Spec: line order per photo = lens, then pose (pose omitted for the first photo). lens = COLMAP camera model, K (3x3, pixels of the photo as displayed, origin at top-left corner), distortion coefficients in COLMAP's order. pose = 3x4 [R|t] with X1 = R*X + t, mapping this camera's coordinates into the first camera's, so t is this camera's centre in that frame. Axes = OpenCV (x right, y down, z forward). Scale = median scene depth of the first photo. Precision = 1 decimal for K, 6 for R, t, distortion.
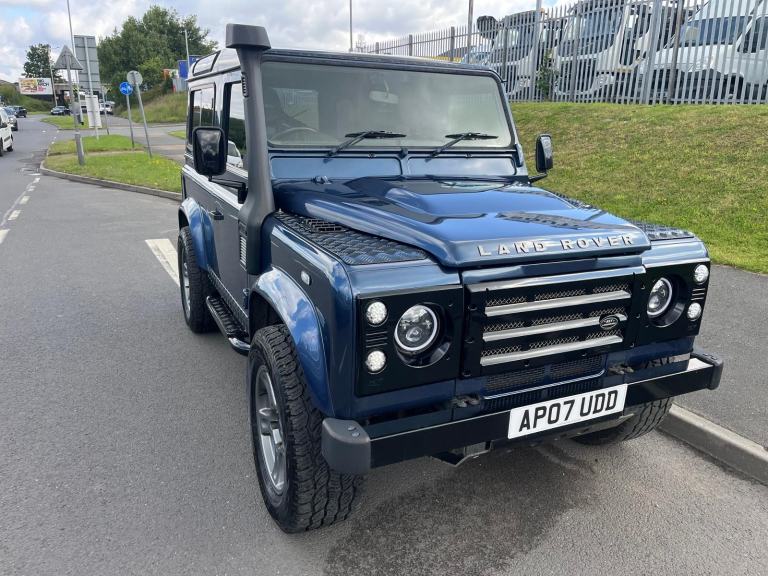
lens RADIAL K [[581.0, 0, 384.0], [0, 581.0, 288.0], [0, 0, 1]] dist [0.068310, -0.101331]
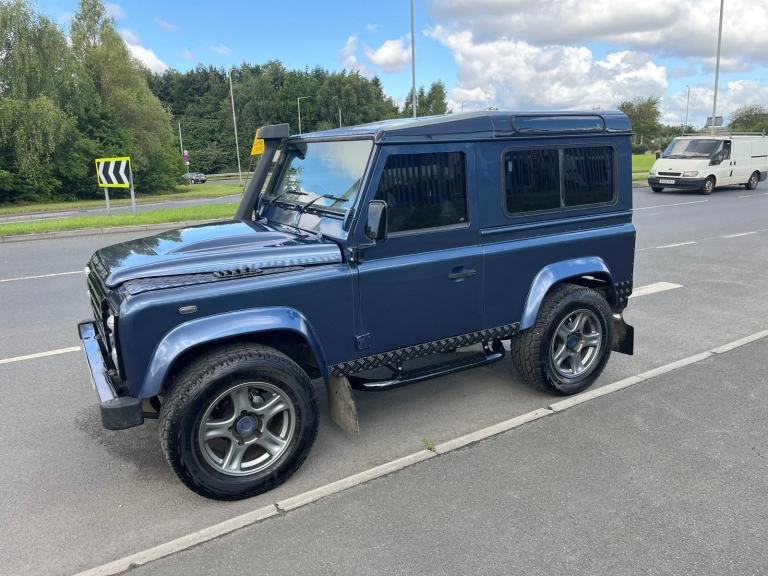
lens RADIAL K [[578.2, 0, 385.9], [0, 578.2, 285.0], [0, 0, 1]] dist [0.083491, -0.124755]
pose [[0.089976, 0.199638, -0.975730, 1.528360], [-0.245588, 0.953898, 0.172524, -0.385870], [0.965189, 0.224105, 0.134857, 1.208130]]
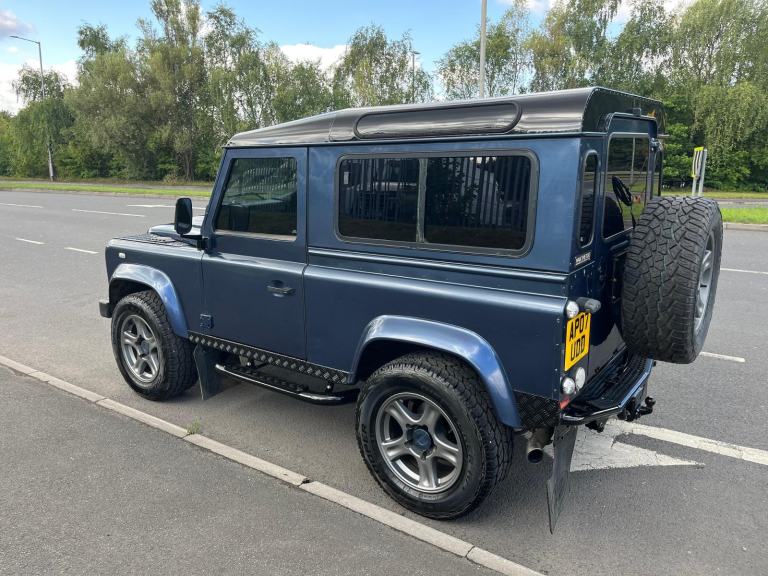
lens RADIAL K [[580.9, 0, 379.7], [0, 580.9, 285.9], [0, 0, 1]] dist [0.079058, -0.103902]
pose [[-0.883475, 0.093248, -0.459105, 0.594000], [-0.136151, 0.886586, 0.442073, -0.816411], [0.448258, 0.453068, -0.770581, 2.631361]]
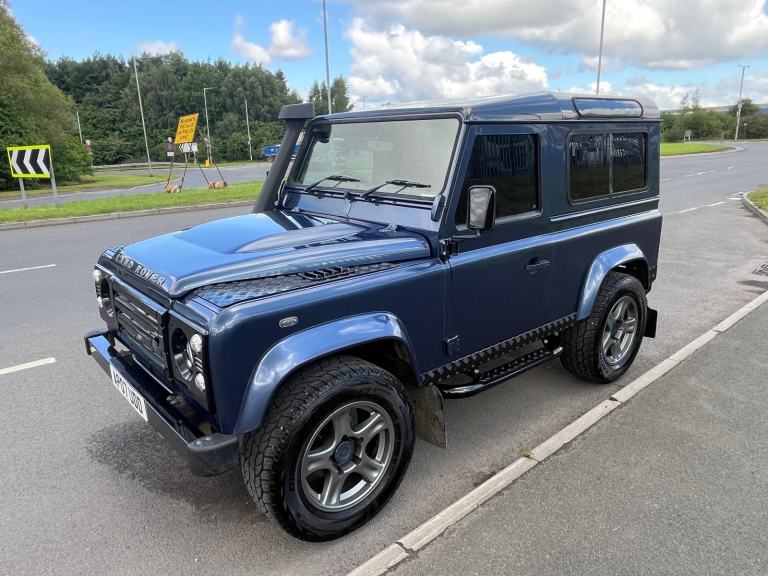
lens RADIAL K [[543.8, 0, 386.6], [0, 543.8, 285.2], [0, 0, 1]] dist [-0.000150, -0.007099]
pose [[0.262098, 0.222175, -0.939118, 1.253829], [-0.242849, 0.957006, 0.158630, -0.287108], [0.933985, 0.186487, 0.304785, 0.894431]]
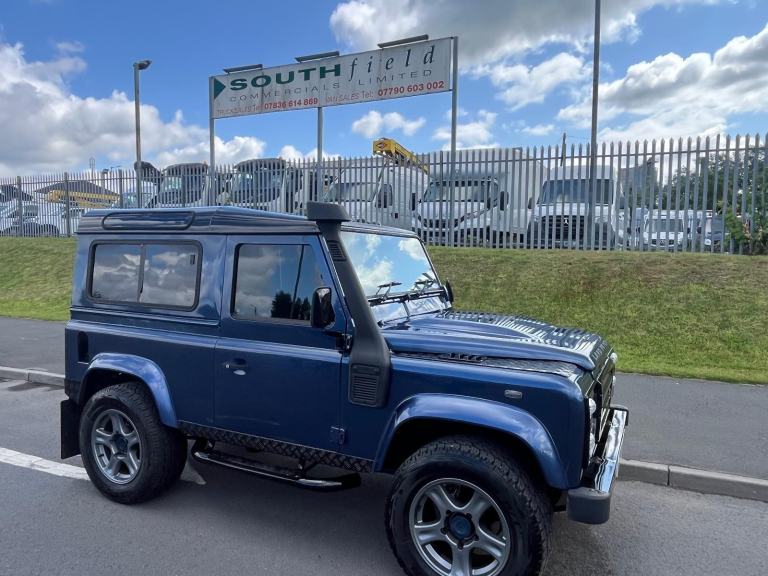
lens RADIAL K [[547.6, 0, 380.1], [0, 547.6, 286.7], [0, 0, 1]] dist [-0.000057, -0.001394]
pose [[0.791096, -0.046637, 0.609912, -0.862923], [0.173700, 0.973171, -0.150885, -0.092583], [-0.586512, 0.225306, 0.777972, 0.096724]]
